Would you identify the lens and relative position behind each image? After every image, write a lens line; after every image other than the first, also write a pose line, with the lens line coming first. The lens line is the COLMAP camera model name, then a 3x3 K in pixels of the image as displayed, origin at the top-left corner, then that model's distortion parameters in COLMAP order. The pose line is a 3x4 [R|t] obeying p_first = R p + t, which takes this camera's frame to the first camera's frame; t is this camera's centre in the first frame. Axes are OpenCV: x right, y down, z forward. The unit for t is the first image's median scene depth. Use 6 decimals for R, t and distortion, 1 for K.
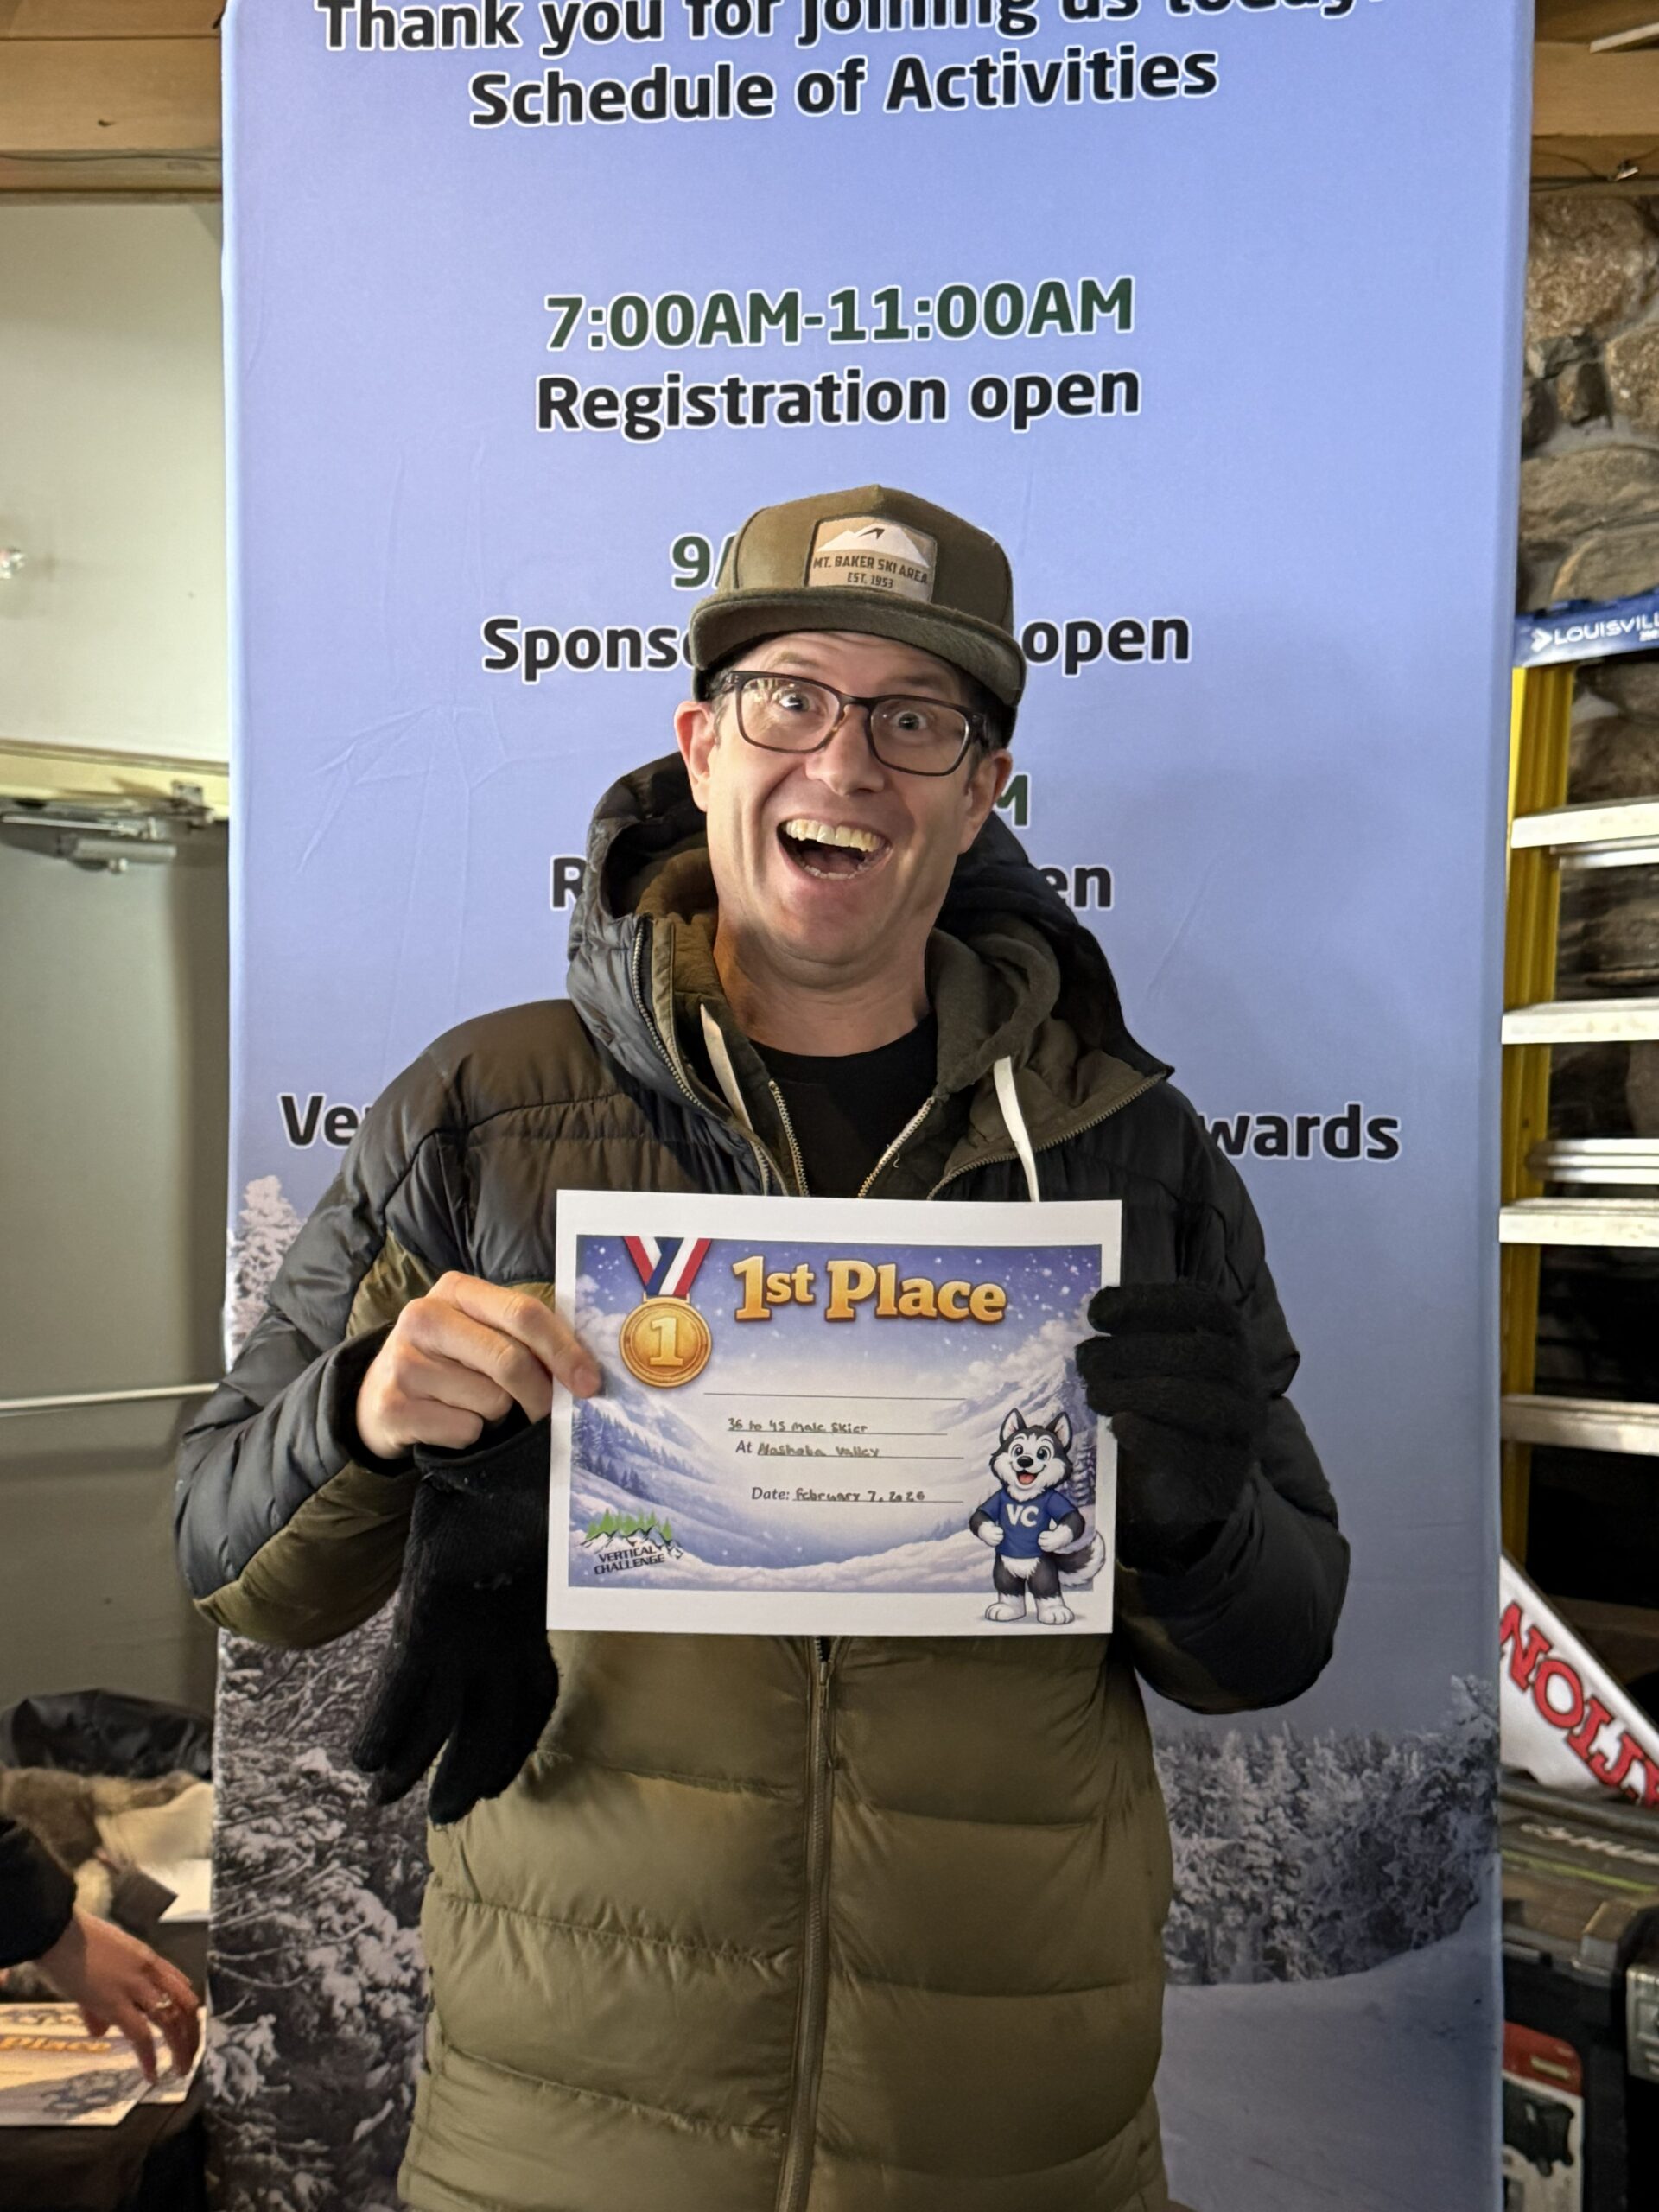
lens RADIAL K [[2941.5, 0, 829.9], [0, 2941.5, 1120.2], [0, 0, 1]] dist [0.122459, 0.000000]
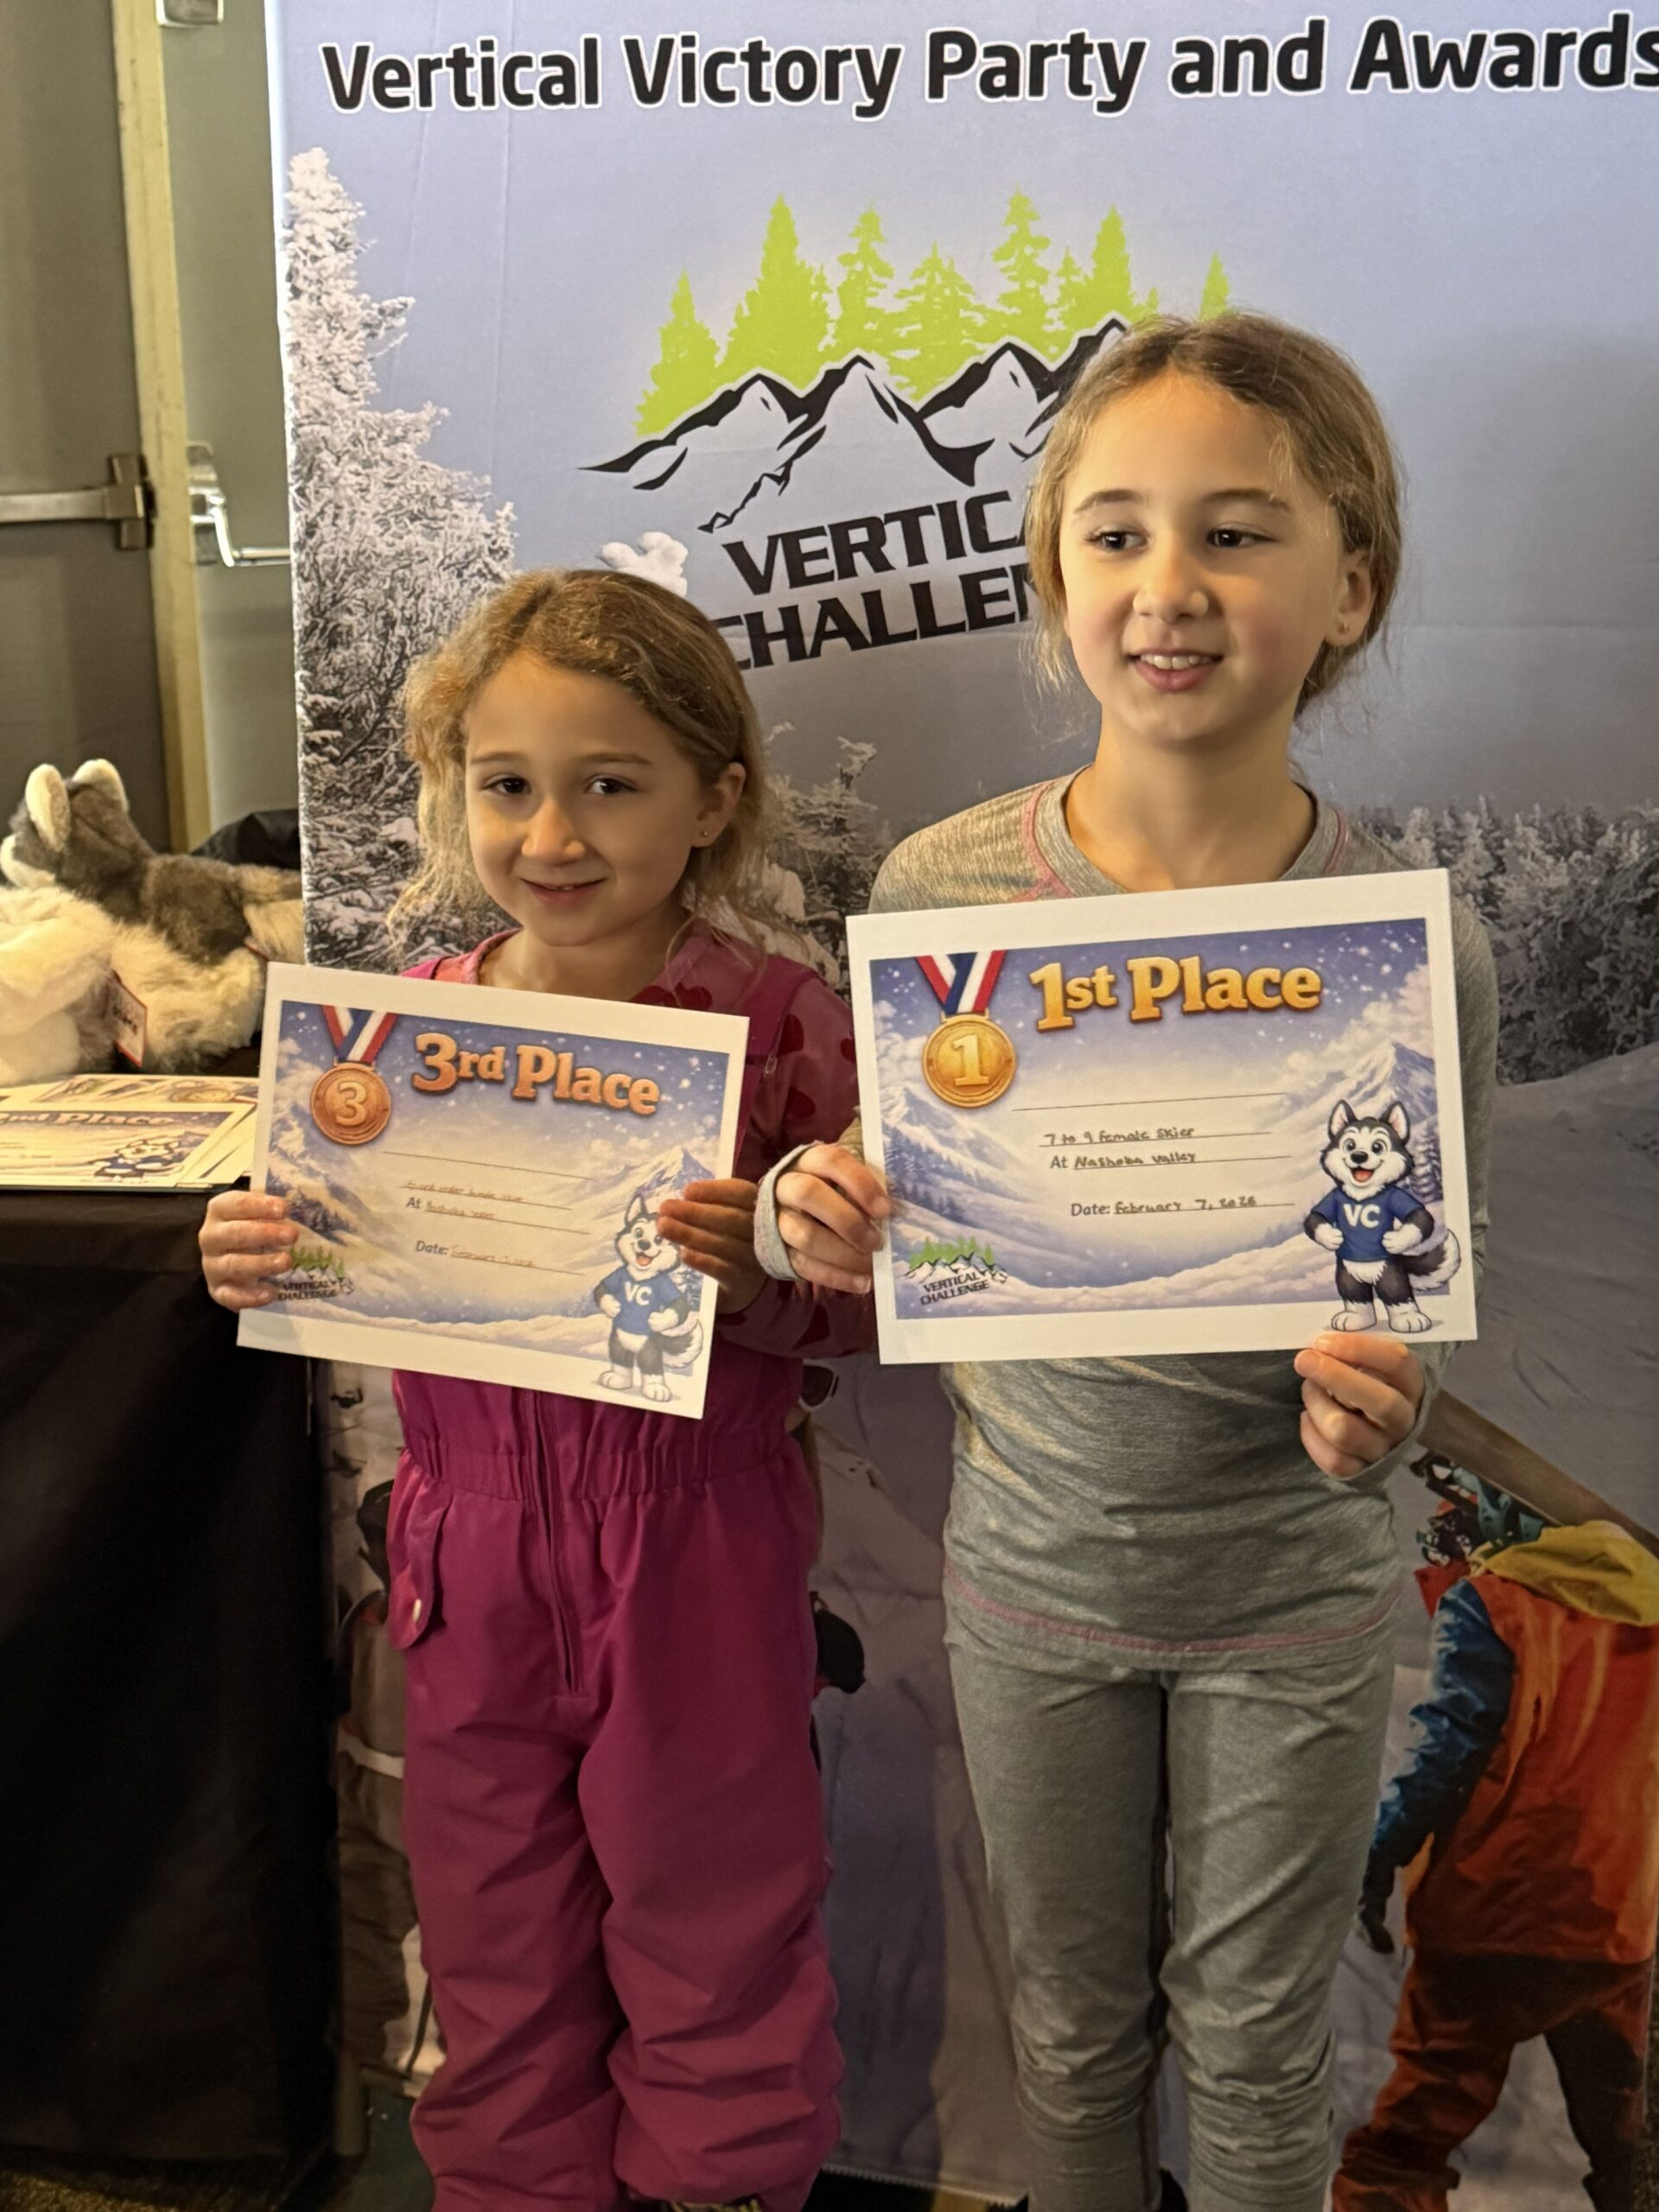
lens RADIAL K [[2941.5, 0, 820.1], [0, 2941.5, 1112.8], [0, 0, 1]] dist [0.122459, 0.000000]
pose [[0.989434, 0.030584, -0.141721, 0.085352], [0.006794, 0.966643, 0.256039, 0.068647], [0.144825, -0.254297, 0.956221, 0.130175]]
